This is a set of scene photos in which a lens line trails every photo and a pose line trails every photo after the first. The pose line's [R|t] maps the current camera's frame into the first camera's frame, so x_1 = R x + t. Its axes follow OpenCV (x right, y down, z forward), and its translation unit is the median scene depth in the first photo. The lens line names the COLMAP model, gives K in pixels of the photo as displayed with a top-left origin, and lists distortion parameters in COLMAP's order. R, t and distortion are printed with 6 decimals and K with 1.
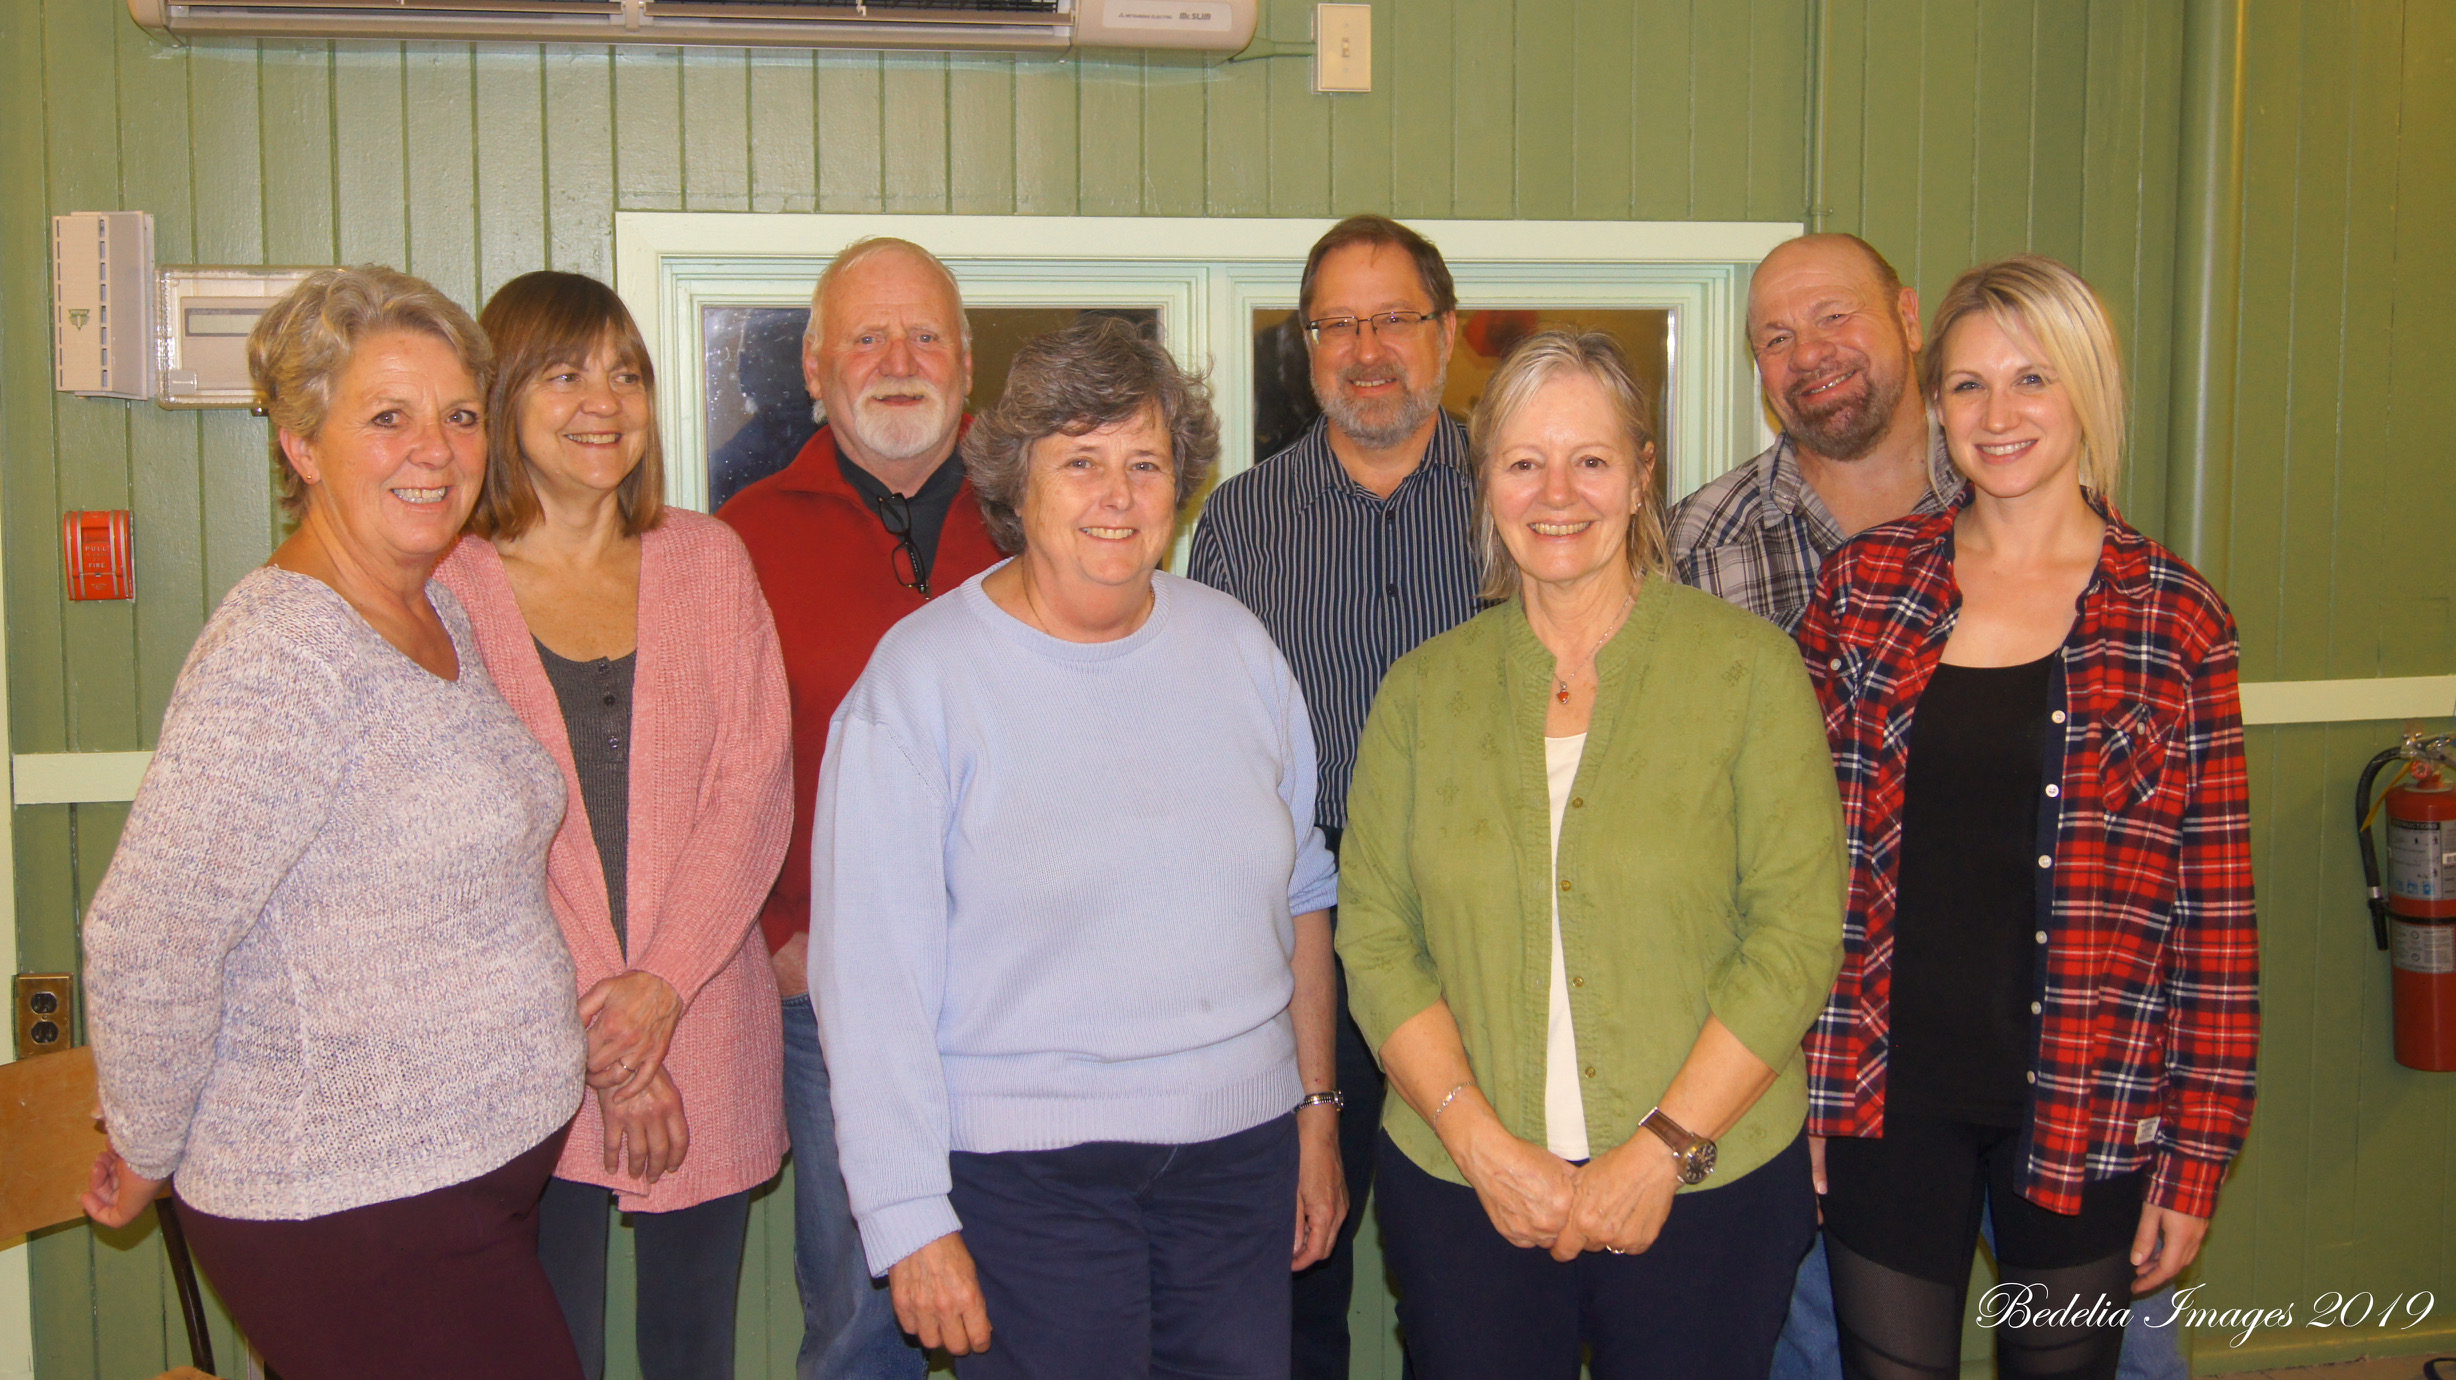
lens RADIAL K [[2678.3, 0, 1238.7], [0, 2678.3, 687.5], [0, 0, 1]] dist [-0.037052, 0.000000]
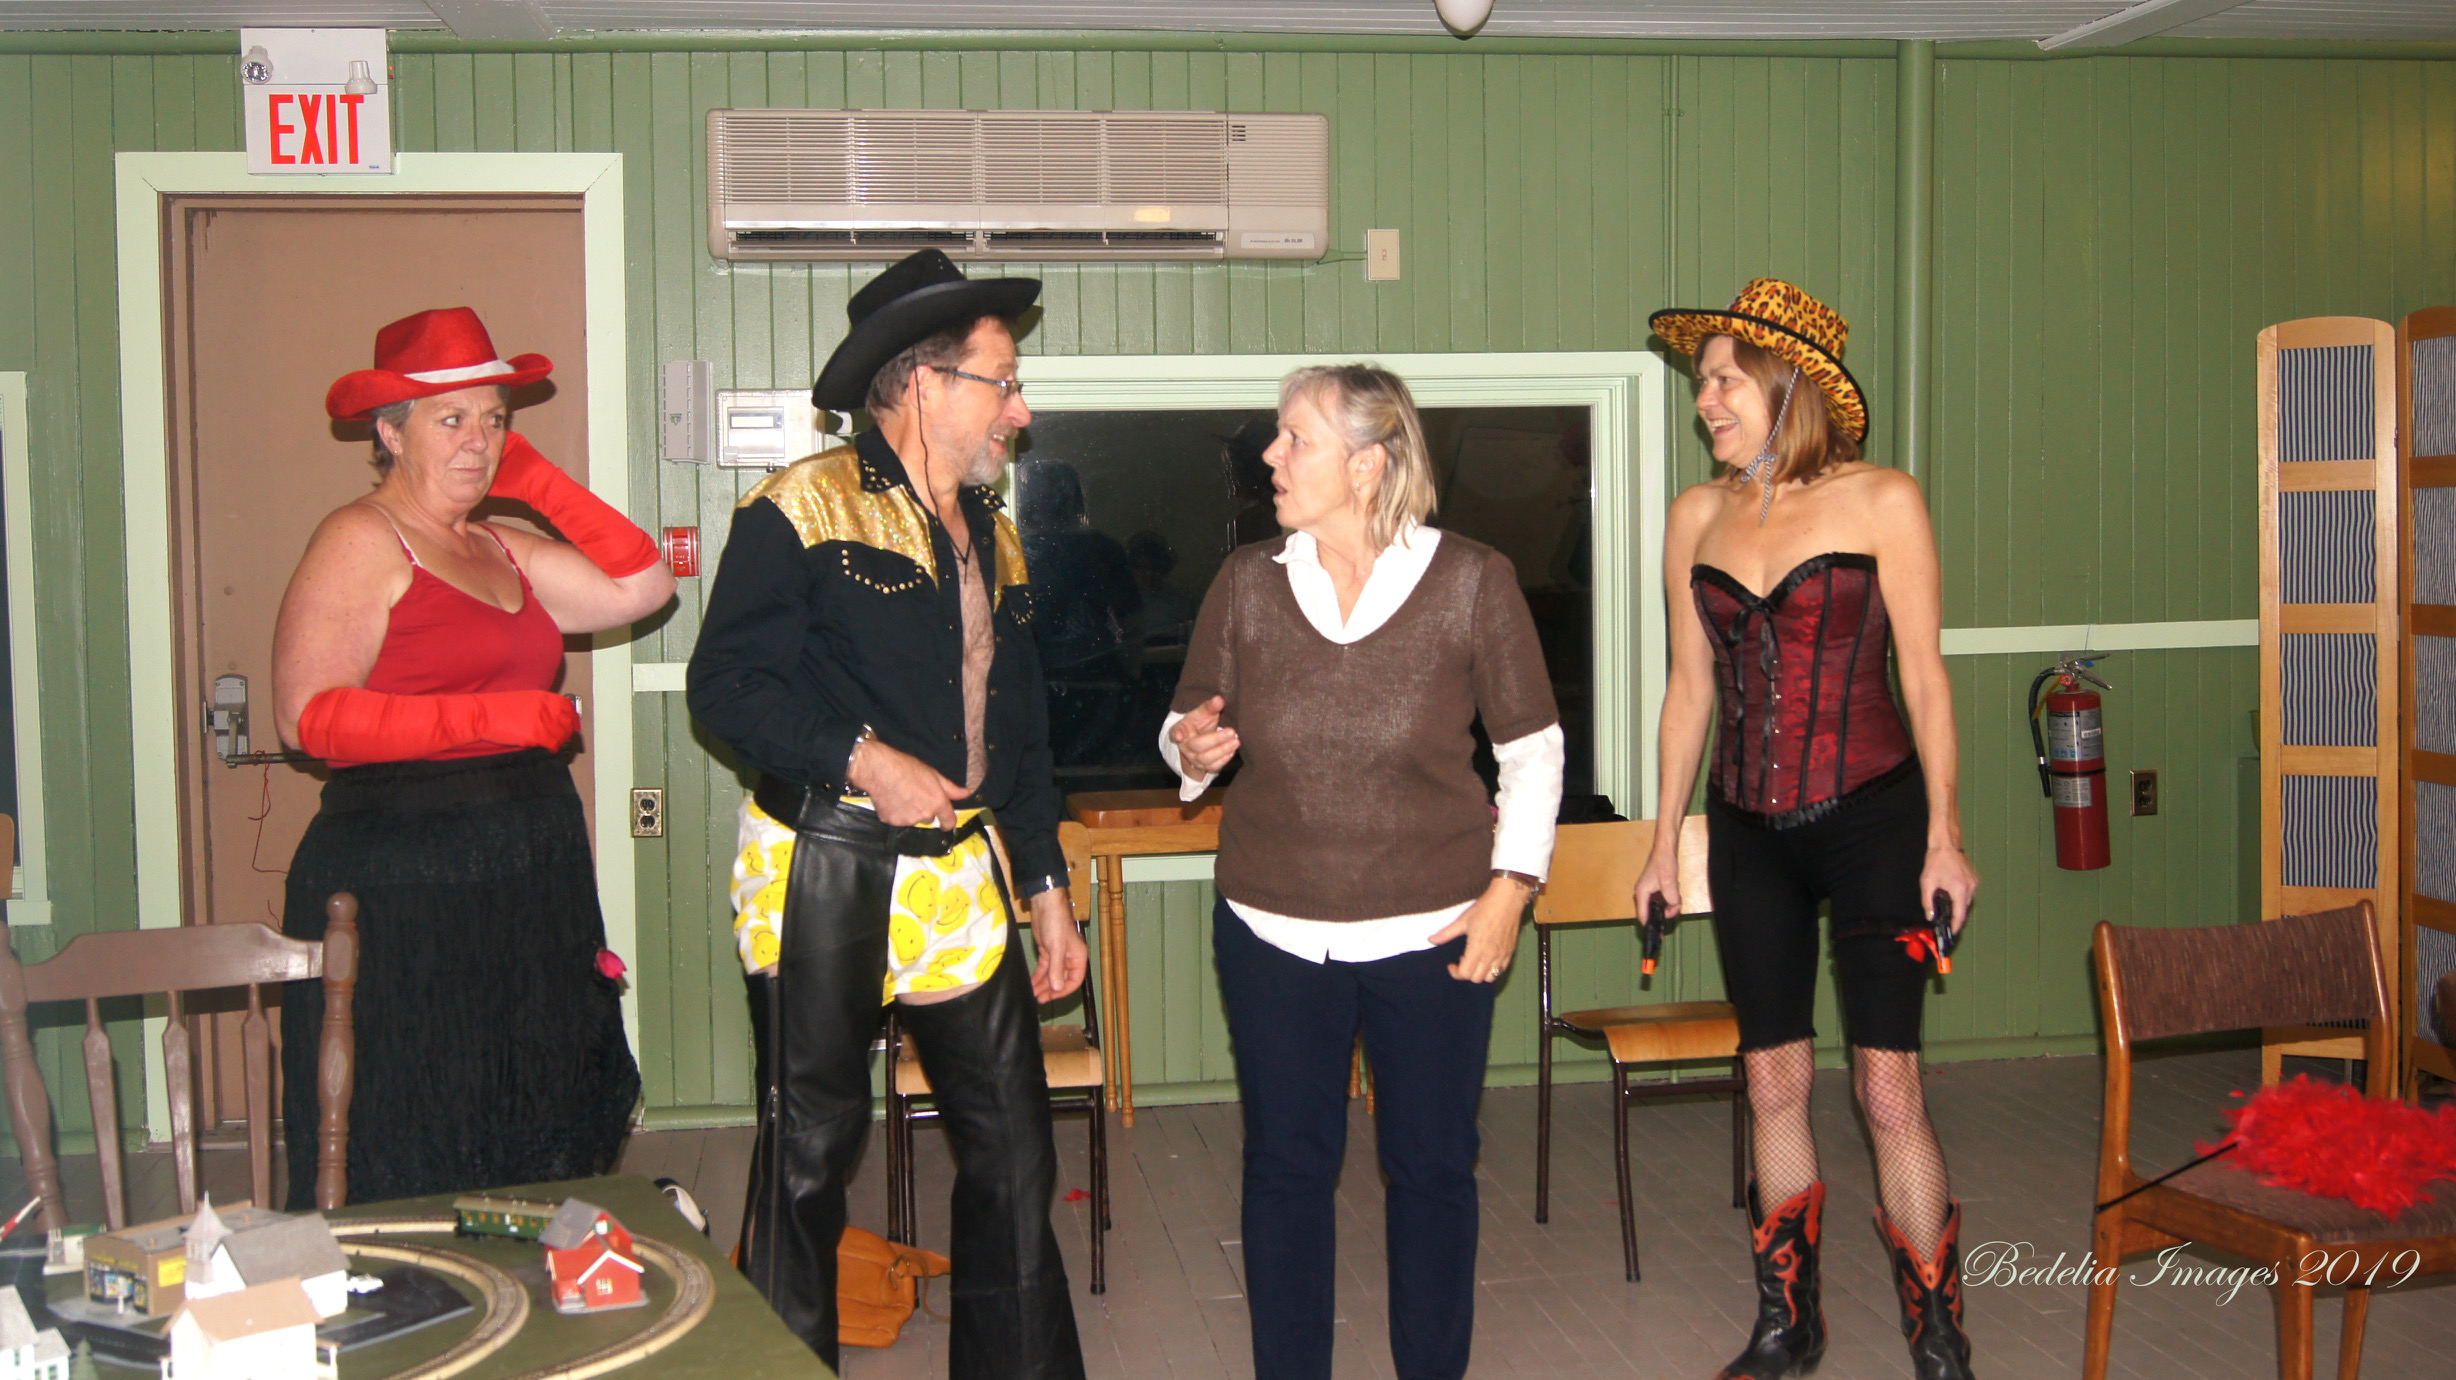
lens RADIAL K [[2629.6, 0, 1235.1], [0, 2629.6, 707.5], [0, 0, 1]] dist [0.002782, 0.000000]
pose [[0.997764, -0.009219, -0.066193, 0.048822], [0.006559, 0.999167, -0.040285, 0.108249], [0.066509, 0.039761, 0.996993, -0.615884]]
